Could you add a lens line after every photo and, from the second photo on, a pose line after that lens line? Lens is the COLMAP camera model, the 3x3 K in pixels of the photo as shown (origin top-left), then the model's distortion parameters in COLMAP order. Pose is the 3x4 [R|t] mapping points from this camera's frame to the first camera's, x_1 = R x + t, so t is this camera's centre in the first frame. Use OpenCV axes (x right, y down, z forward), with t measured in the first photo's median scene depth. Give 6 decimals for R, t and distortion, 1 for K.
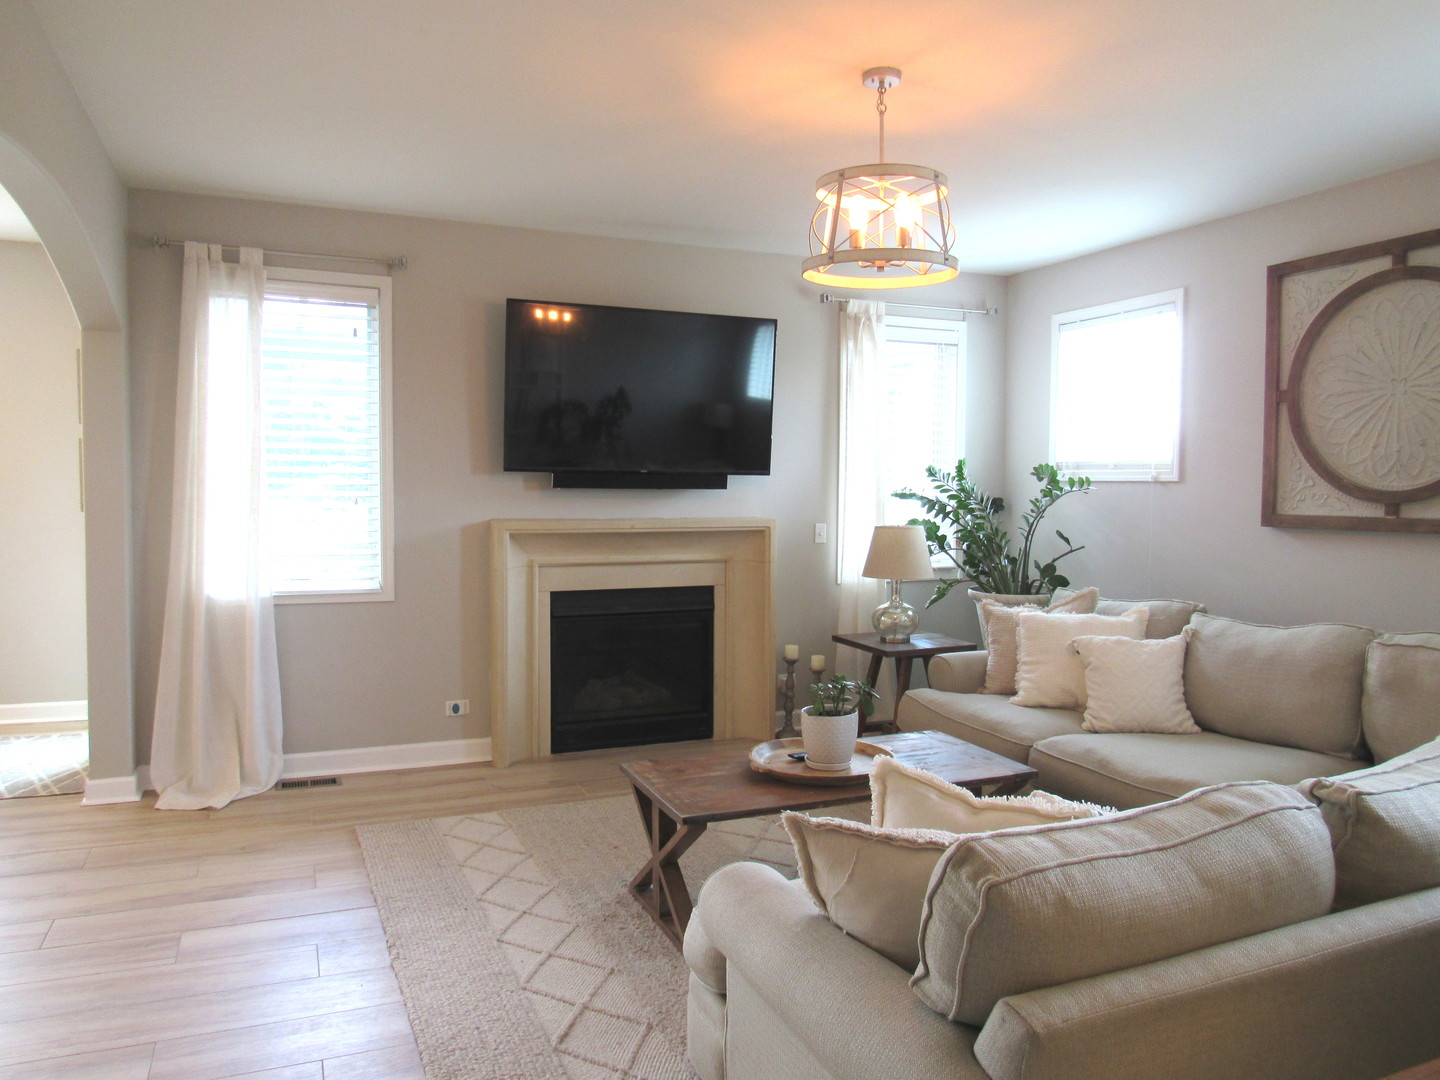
lens RADIAL K [[1009.5, 0, 715.1], [0, 1009.5, 534.1], [0, 0, 1]] dist [-0.044421, 0.002759]
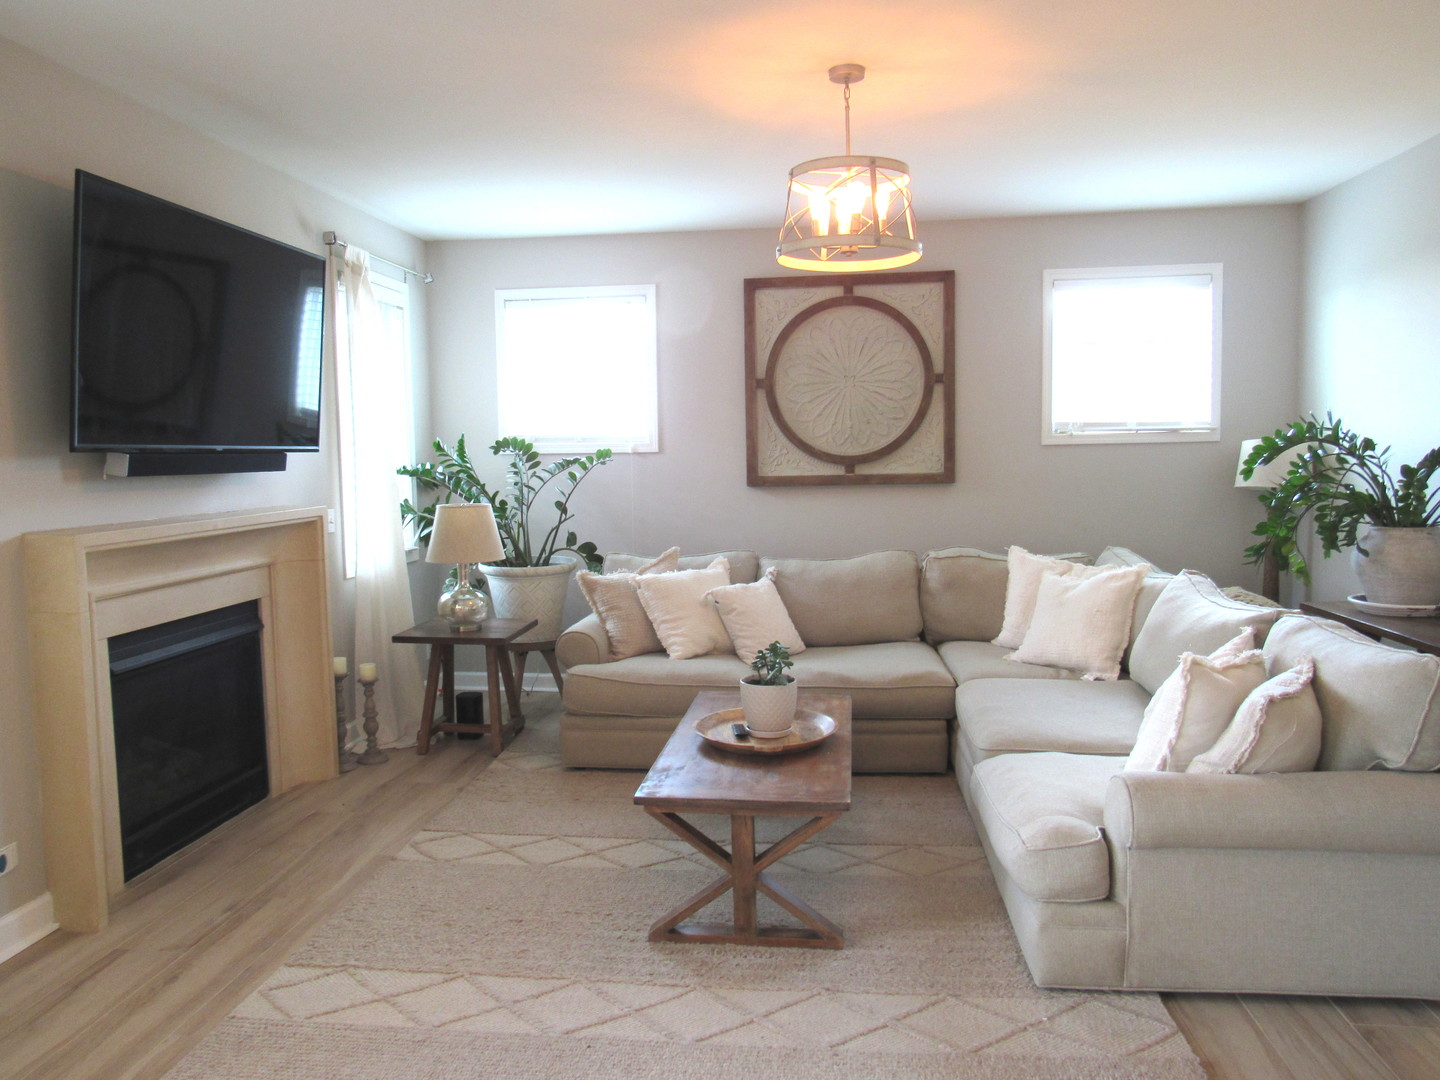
lens RADIAL K [[1009.5, 0, 715.1], [0, 1009.5, 534.1], [0, 0, 1]] dist [-0.044421, 0.002759]
pose [[0.498924, -0.082259, 0.862733, -0.604060], [0.060861, 0.996353, 0.059803, -0.027424], [-0.864506, 0.022670, 0.502111, 0.412459]]
